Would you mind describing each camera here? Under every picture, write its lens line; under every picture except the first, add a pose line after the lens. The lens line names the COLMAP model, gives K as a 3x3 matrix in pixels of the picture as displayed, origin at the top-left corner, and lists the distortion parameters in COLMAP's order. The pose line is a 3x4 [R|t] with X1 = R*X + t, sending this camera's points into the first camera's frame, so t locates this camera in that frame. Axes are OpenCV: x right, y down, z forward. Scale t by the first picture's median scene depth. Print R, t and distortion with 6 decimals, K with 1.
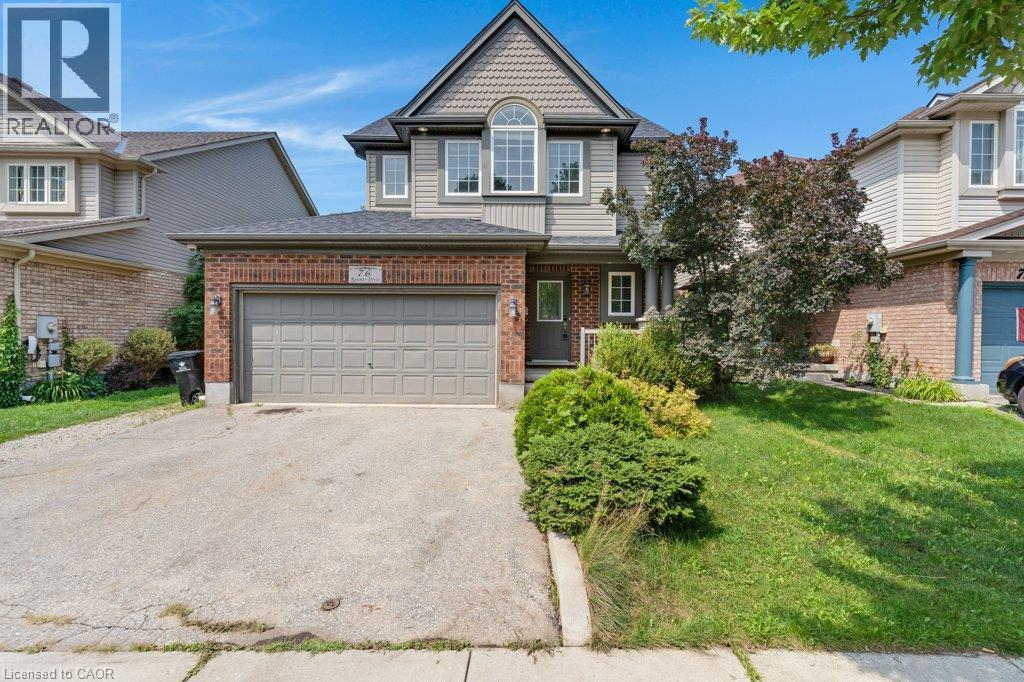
lens RADIAL K [[488.8, 0, 513.2], [0, 488.8, 338.6], [0, 0, 1]] dist [0.001292, 0.000359]
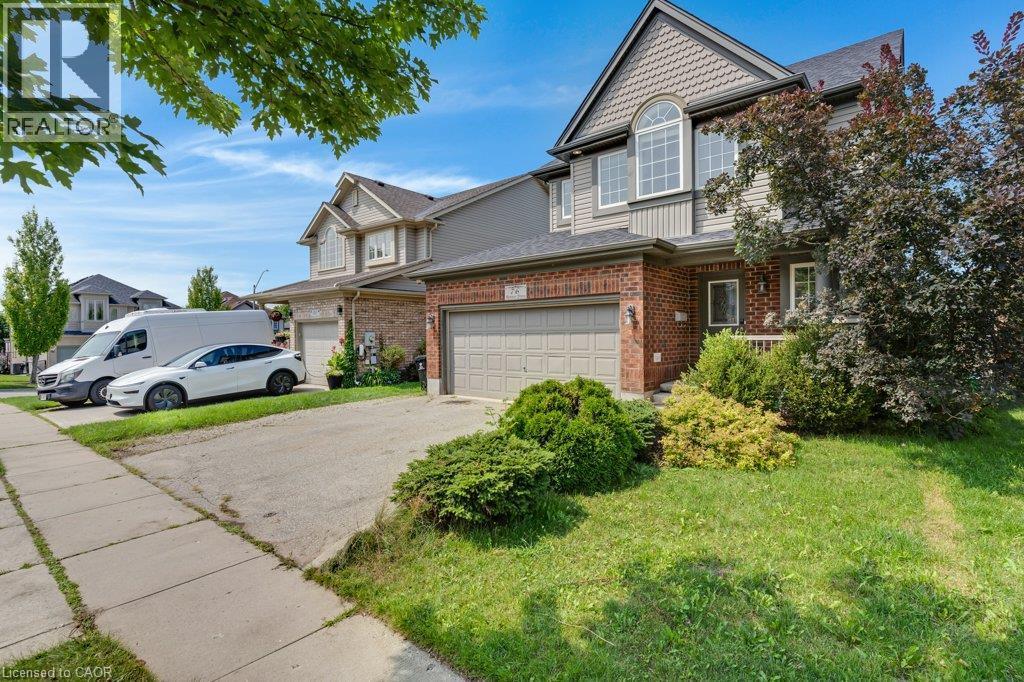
lens RADIAL K [[488.8, 0, 509.7], [0, 488.8, 340.2], [0, 0, 1]] dist [0.001292, 0.000359]
pose [[0.770514, -0.007155, -0.637383, 0.410739], [0.006862, 0.999972, -0.002930, -0.011237], [0.637386, -0.002116, 0.770542, 0.076245]]
